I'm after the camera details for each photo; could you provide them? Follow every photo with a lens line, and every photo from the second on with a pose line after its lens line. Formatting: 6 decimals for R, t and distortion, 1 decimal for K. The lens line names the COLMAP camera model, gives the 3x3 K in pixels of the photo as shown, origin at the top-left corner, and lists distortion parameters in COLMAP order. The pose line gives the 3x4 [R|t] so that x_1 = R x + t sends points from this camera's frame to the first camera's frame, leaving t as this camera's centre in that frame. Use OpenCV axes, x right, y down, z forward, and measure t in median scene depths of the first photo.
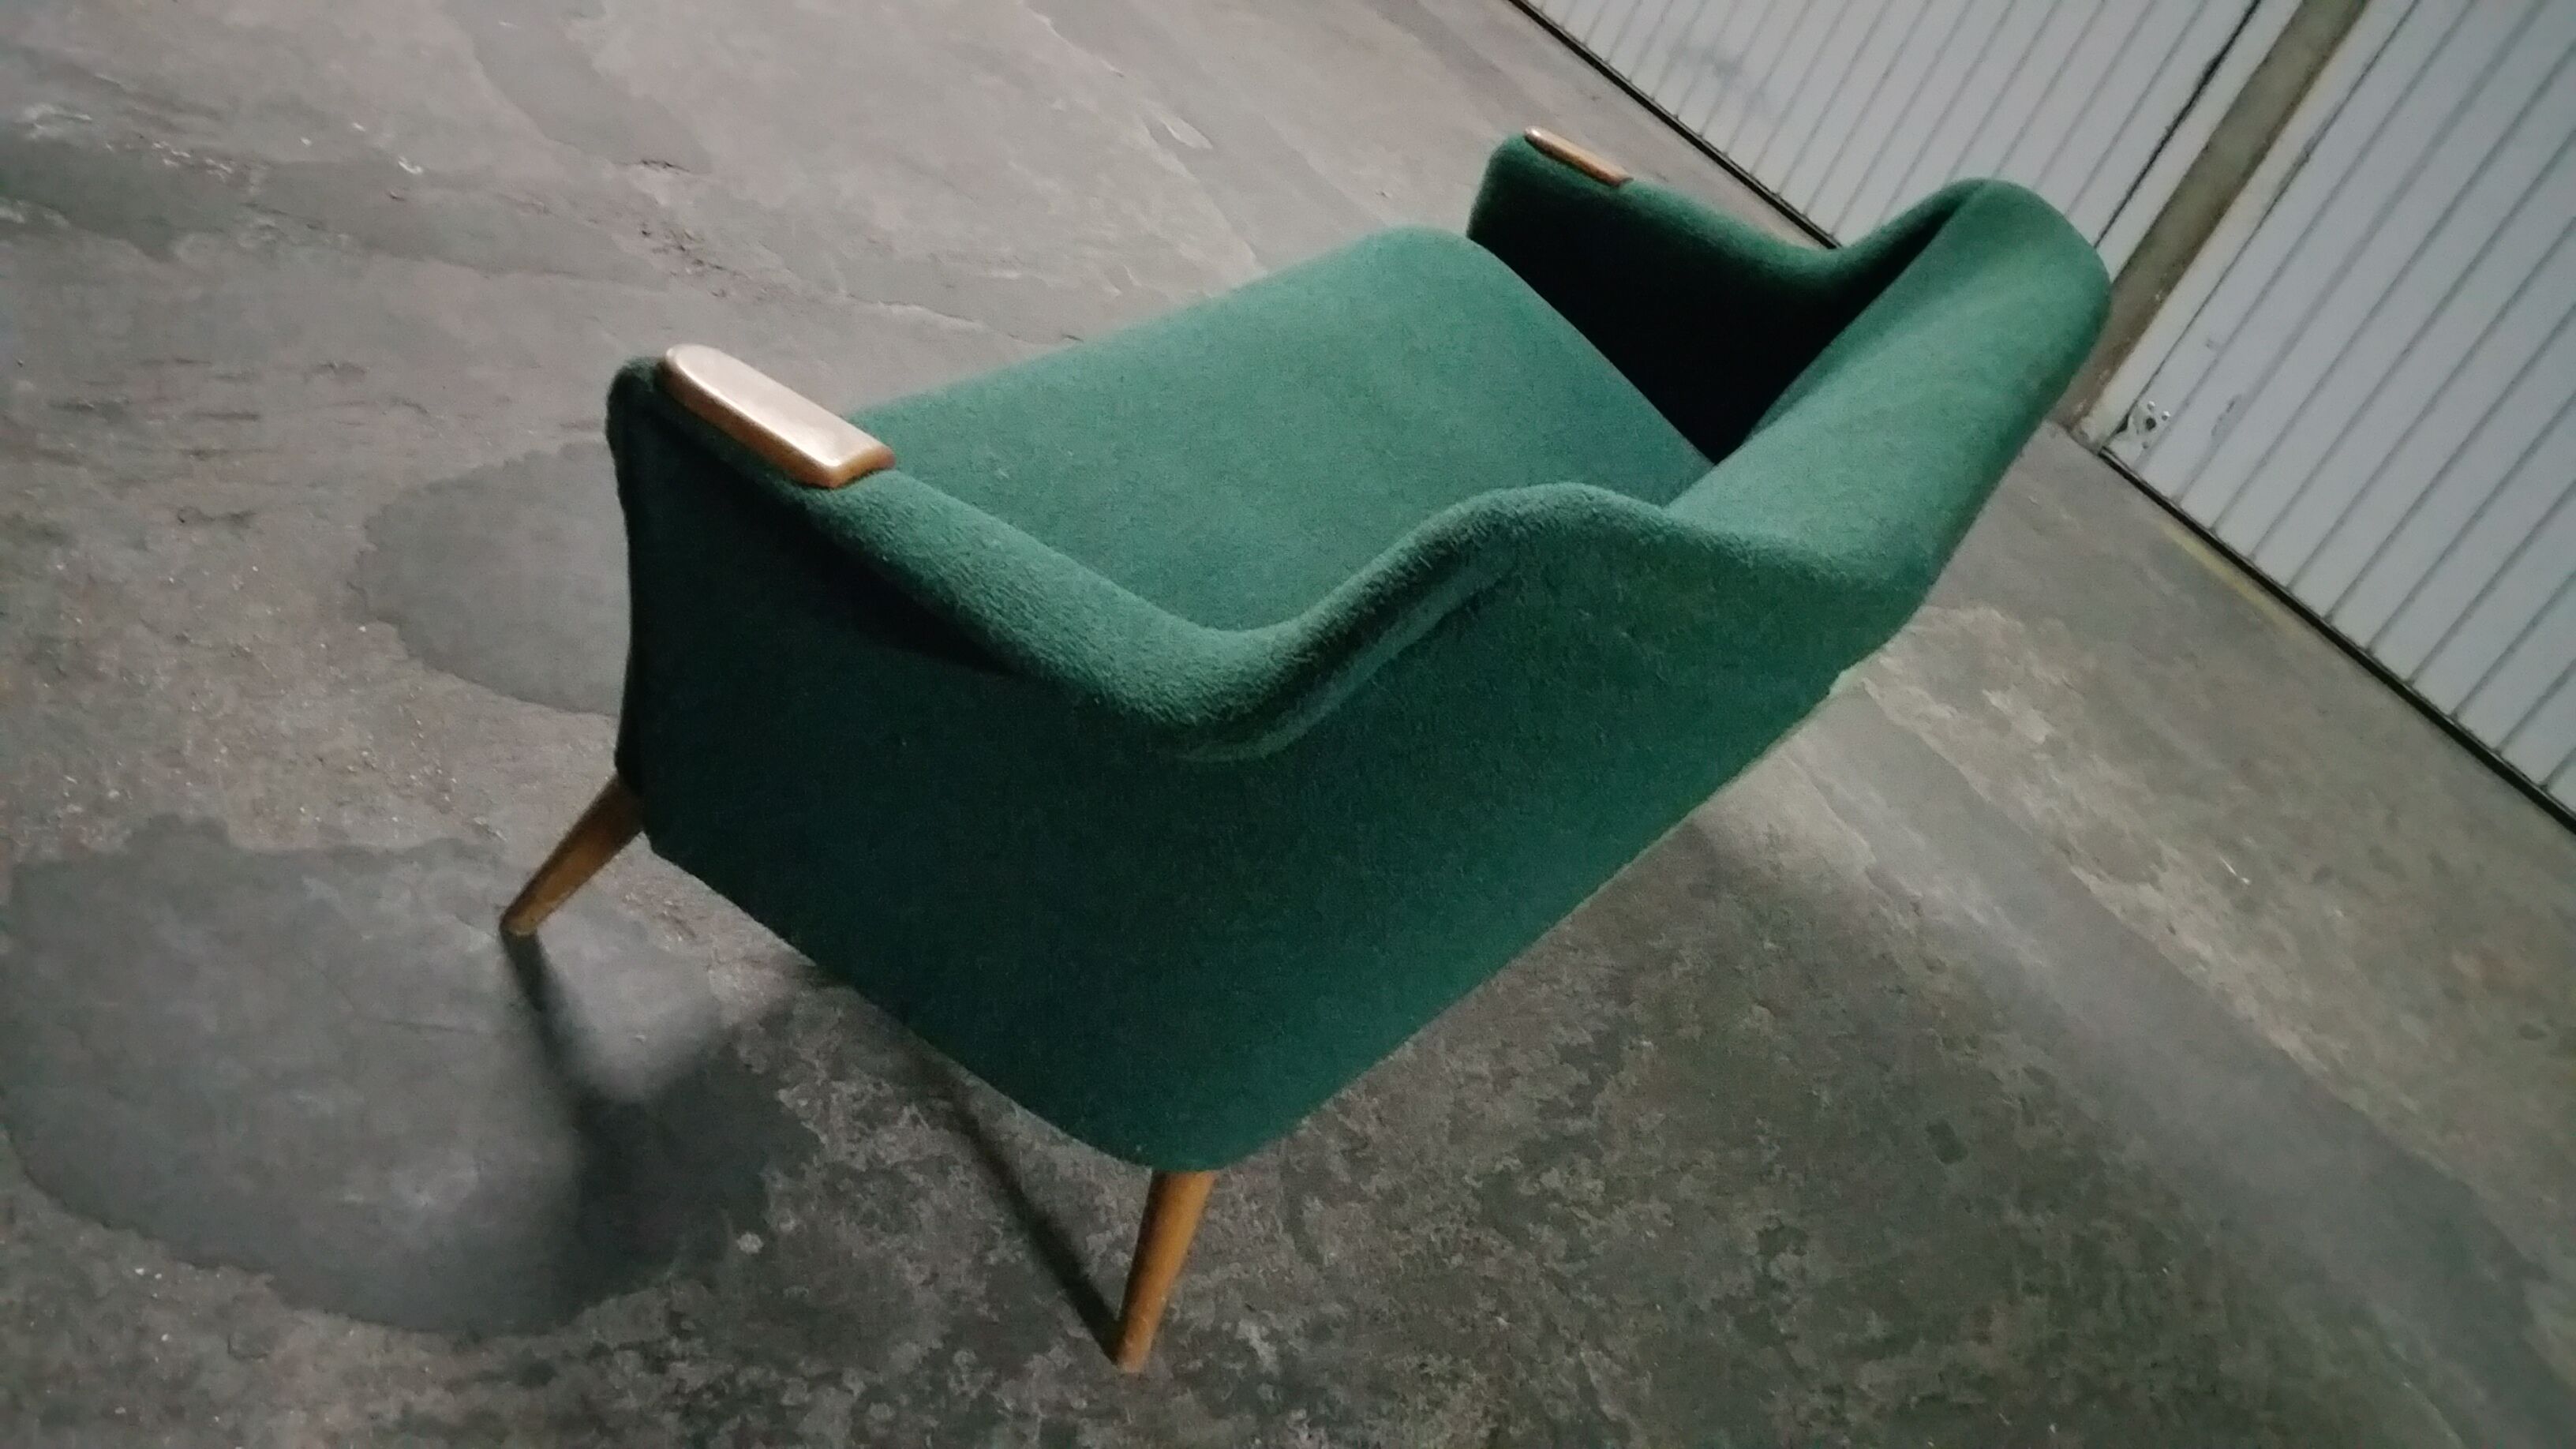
lens RADIAL K [[2158.0, 0, 1300.2], [0, 2158.0, 723.7], [0, 0, 1]] dist [0.119522, -0.298012]
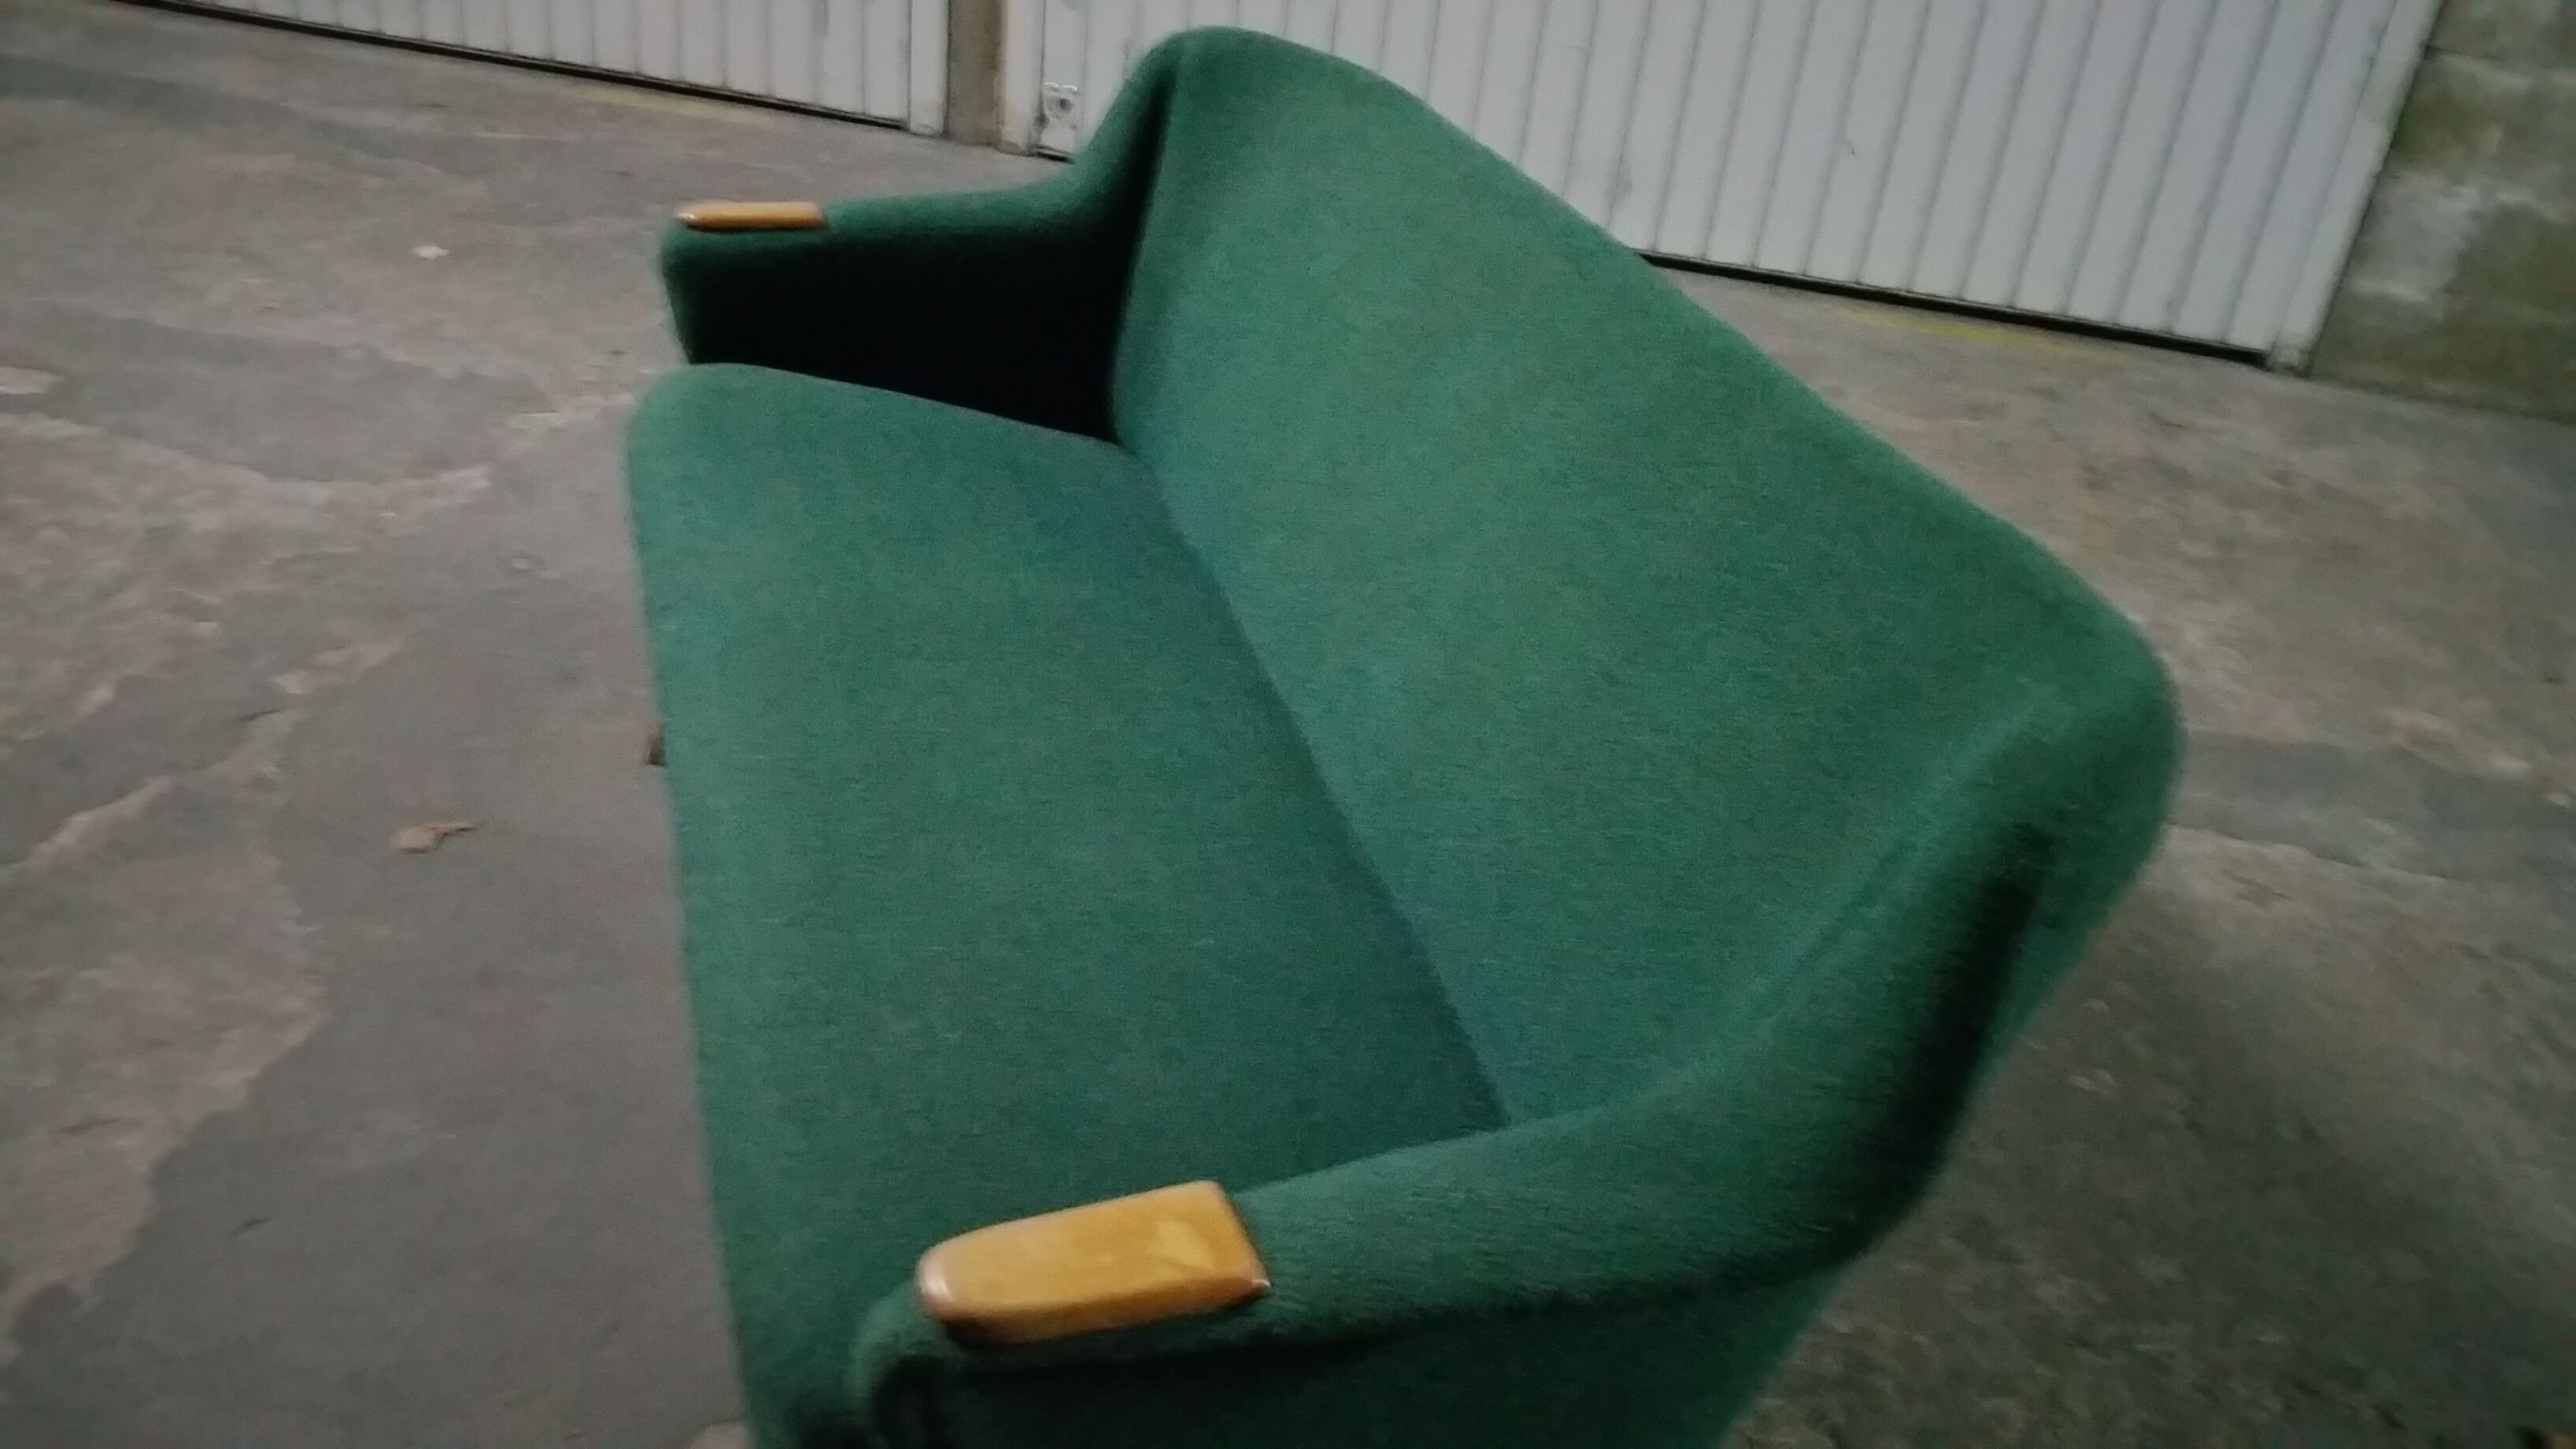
lens RADIAL K [[2148.3, 0, 1286.1], [0, 2148.3, 735.0], [0, 0, 1]] dist [0.053594, -0.125006]
pose [[0.683525, -0.599715, 0.416096, -0.257580], [0.520871, 0.800103, 0.297539, -0.305694], [-0.511358, 0.013357, 0.859264, 0.218608]]
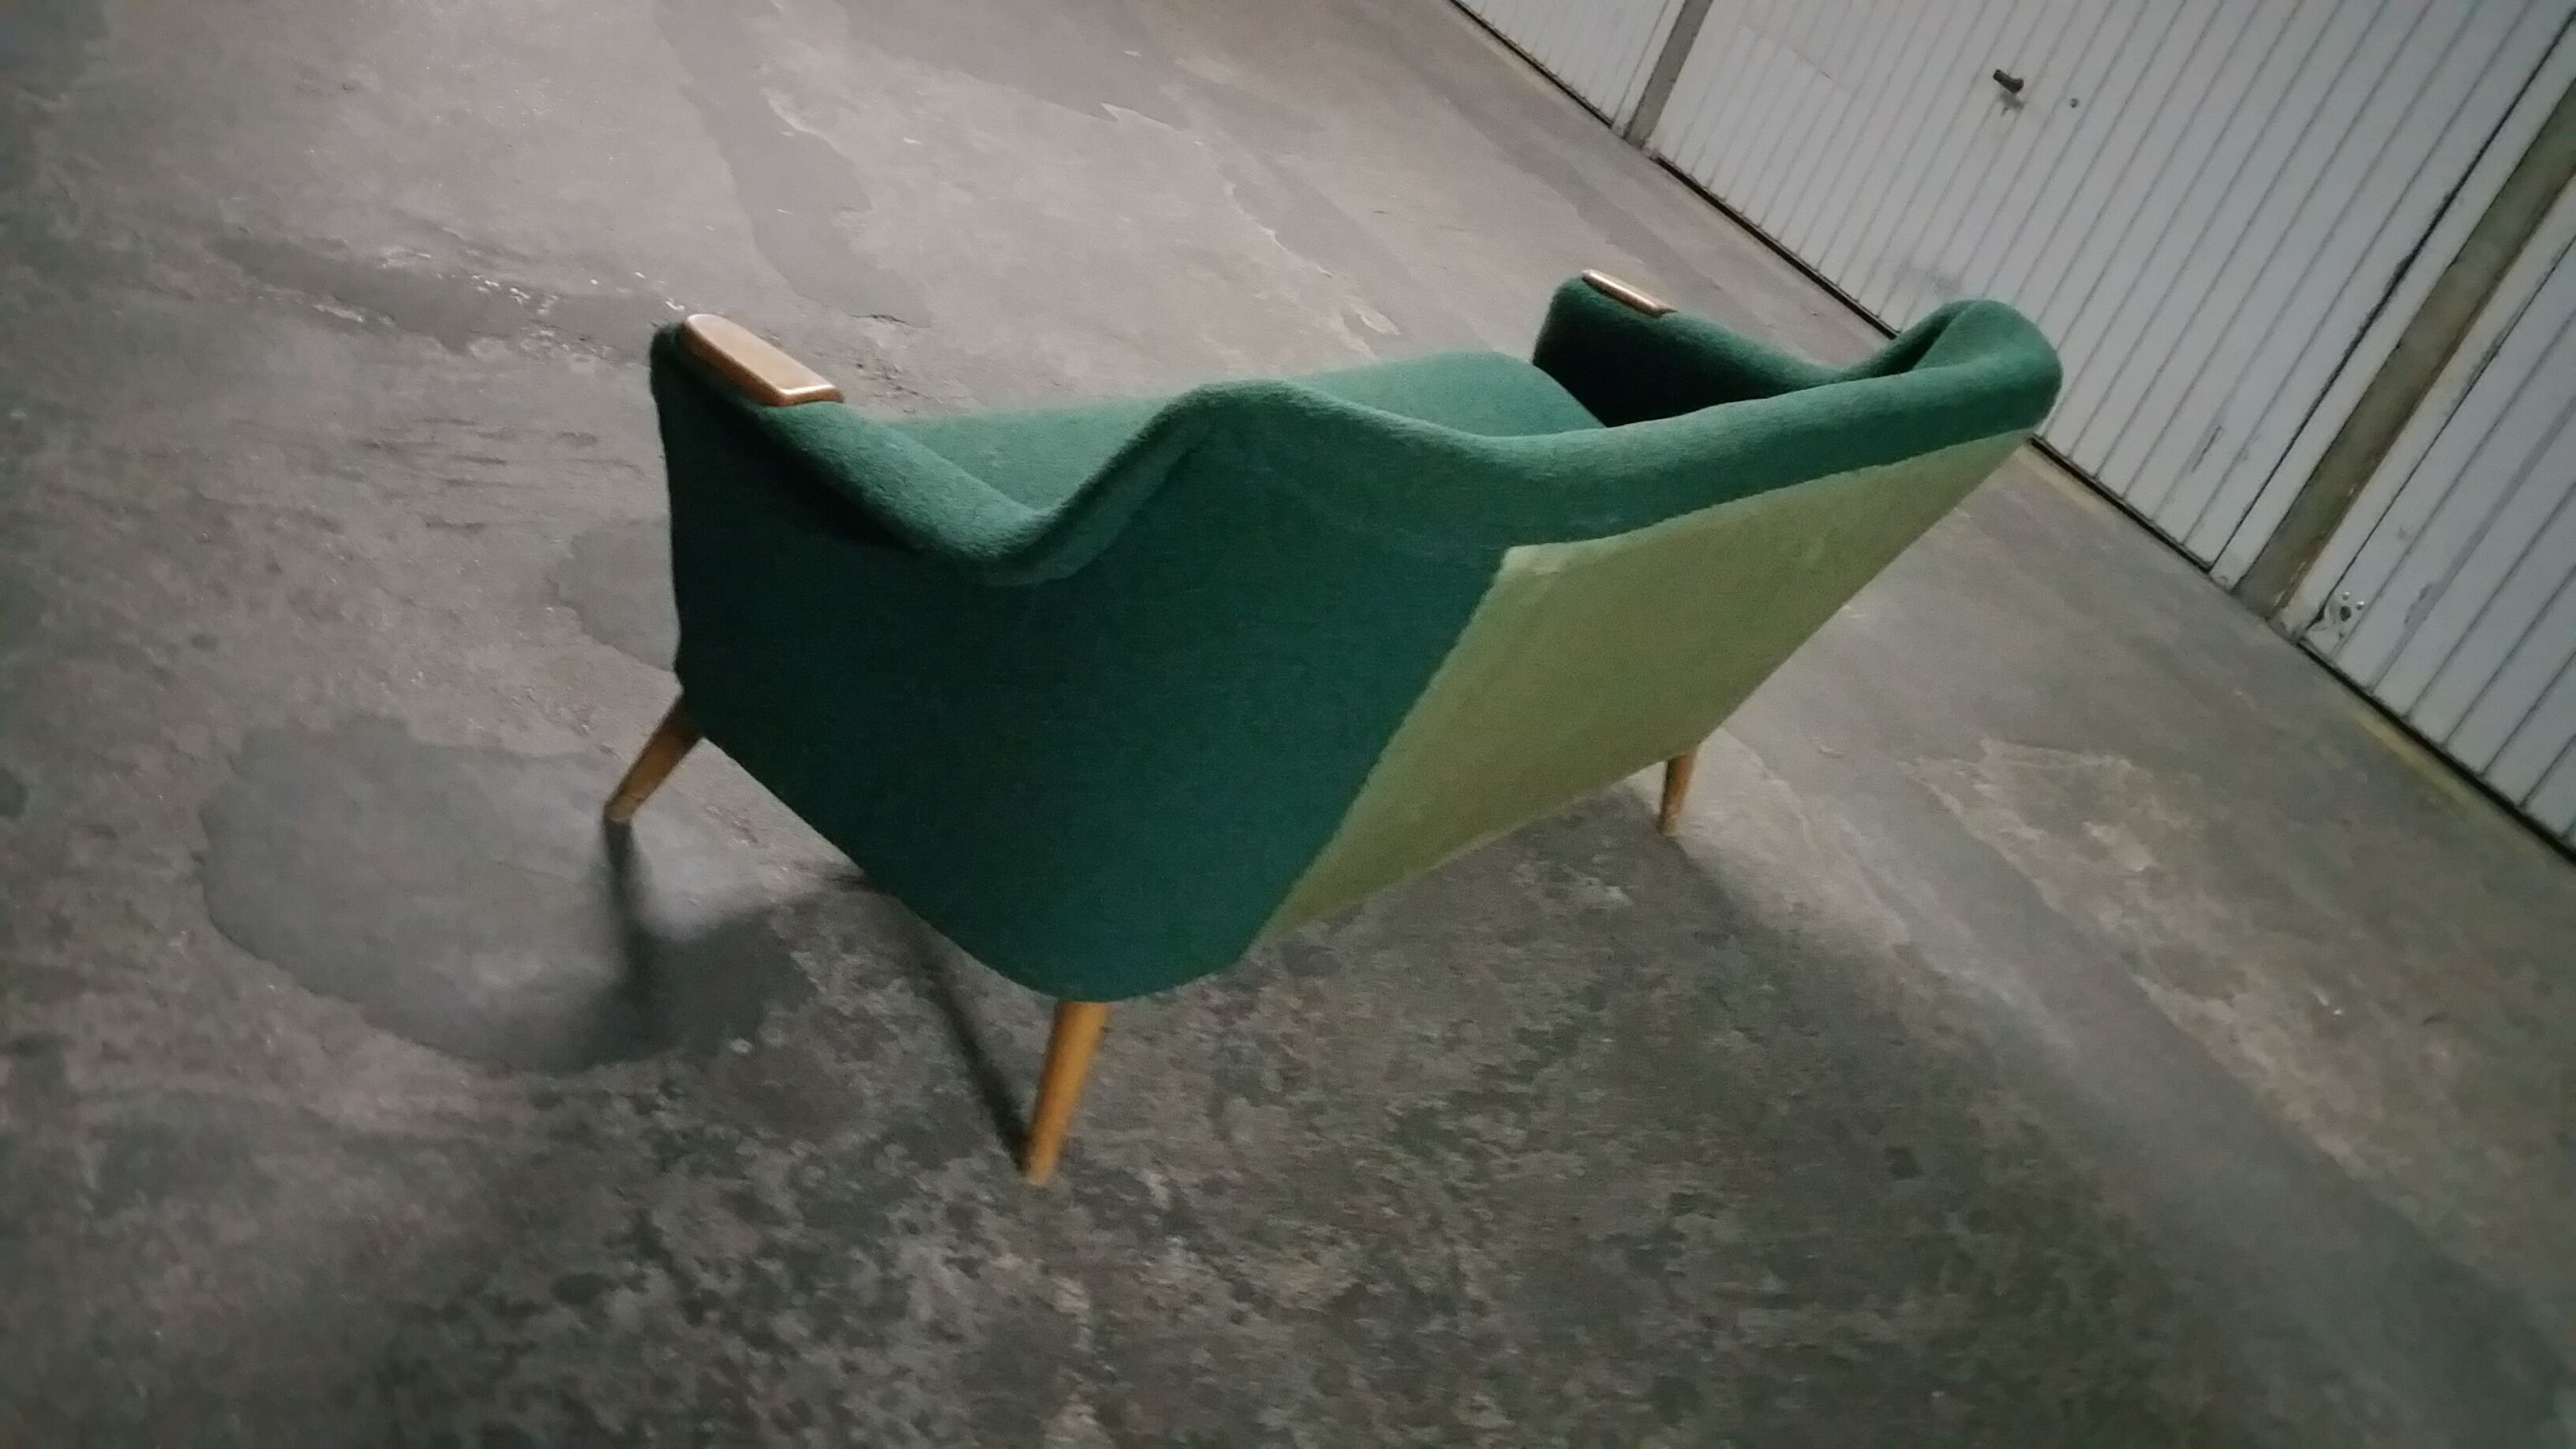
lens RADIAL K [[2190.0, 0, 1278.0], [0, 2190.0, 726.7], [0, 0, 1]] dist [0.110674, -0.258791]
pose [[0.980710, 0.031572, -0.192901, 0.220572], [-0.057166, 0.990048, -0.128595, 0.152658], [0.186921, 0.137142, 0.972755, -0.156057]]
